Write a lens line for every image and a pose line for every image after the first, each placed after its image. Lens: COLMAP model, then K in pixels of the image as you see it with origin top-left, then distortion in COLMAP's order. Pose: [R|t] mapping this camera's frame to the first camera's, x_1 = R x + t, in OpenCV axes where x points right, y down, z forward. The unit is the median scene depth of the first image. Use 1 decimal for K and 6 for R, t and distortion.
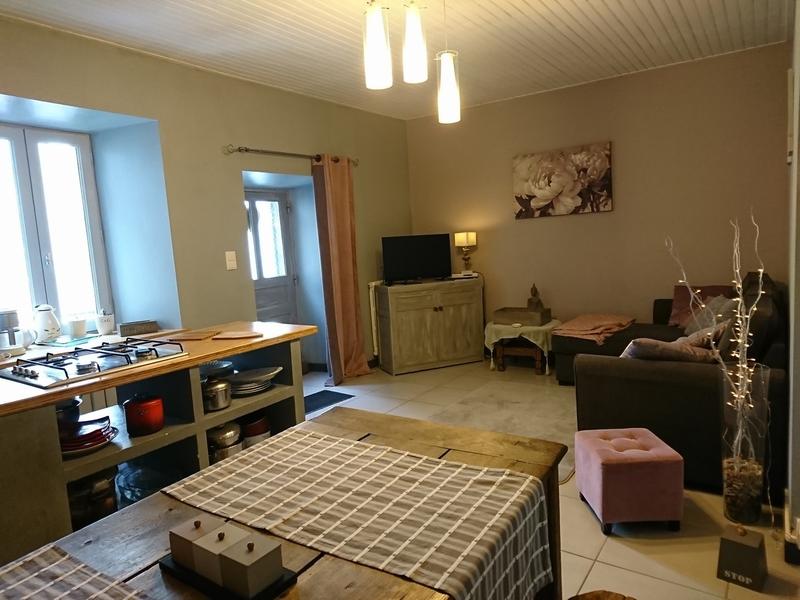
lens RADIAL K [[519.6, 0, 398.9], [0, 519.6, 298.9], [0, 0, 1]] dist [0.026533, -0.010190]
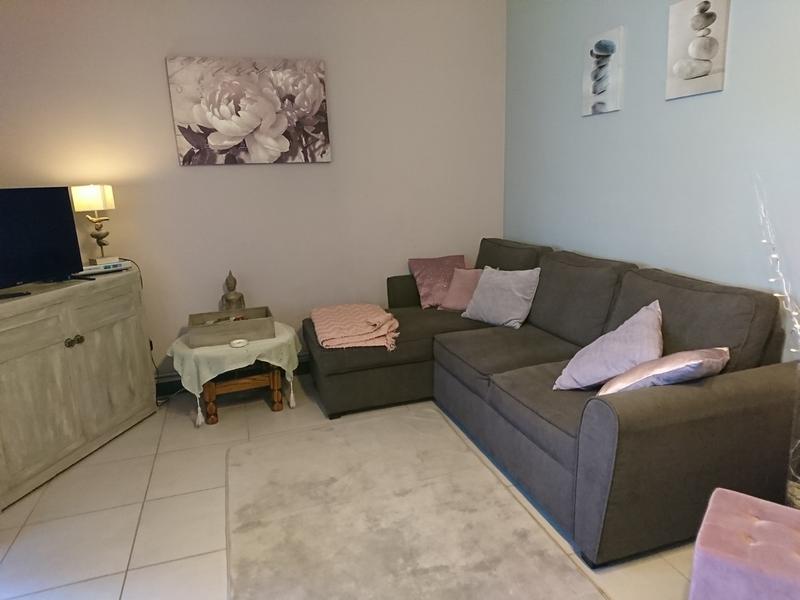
lens RADIAL K [[519.6, 0, 402.0], [0, 519.6, 301.2], [0, 0, 1]] dist [0.026533, -0.010190]
pose [[0.597568, -0.138208, 0.789817, -0.125416], [0.089771, 0.990371, 0.105383, -0.042134], [-0.796777, 0.007929, 0.604221, 0.460950]]
